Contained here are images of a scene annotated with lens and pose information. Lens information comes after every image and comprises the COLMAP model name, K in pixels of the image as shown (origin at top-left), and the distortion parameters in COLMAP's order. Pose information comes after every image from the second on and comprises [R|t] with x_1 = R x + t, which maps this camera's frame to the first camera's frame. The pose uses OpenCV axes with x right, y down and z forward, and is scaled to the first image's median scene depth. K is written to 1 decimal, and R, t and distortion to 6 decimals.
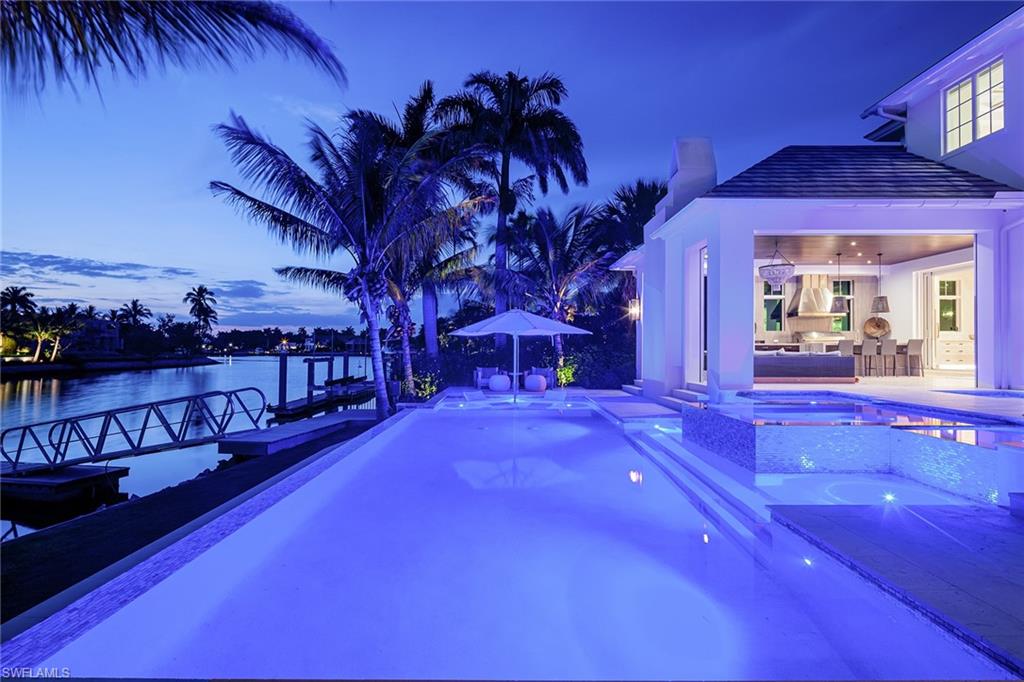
lens RADIAL K [[493.1, 0, 512.0], [0, 493.1, 341.0], [0, 0, 1]] dist [0.004674, 0.000387]
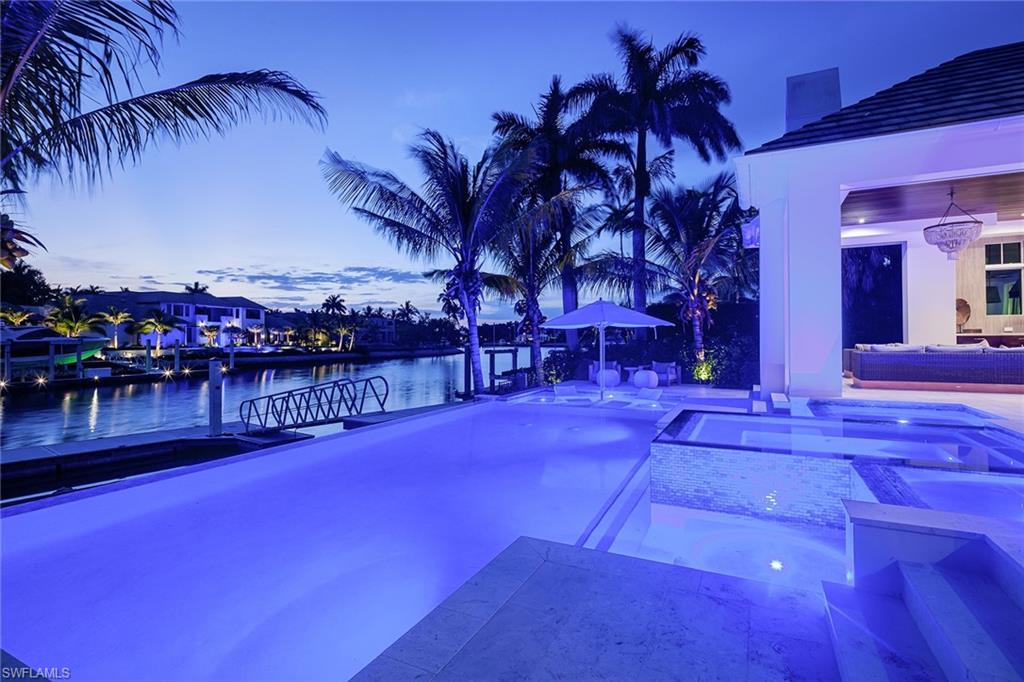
lens RADIAL K [[496.1, 0, 507.4], [0, 496.1, 334.4], [0, 0, 1]] dist [-0.001797, -0.000252]
pose [[0.893193, -0.010461, -0.449551, 0.121090], [0.013078, 0.999911, 0.002717, -0.002174], [0.449483, -0.008306, 0.893251, 0.031392]]
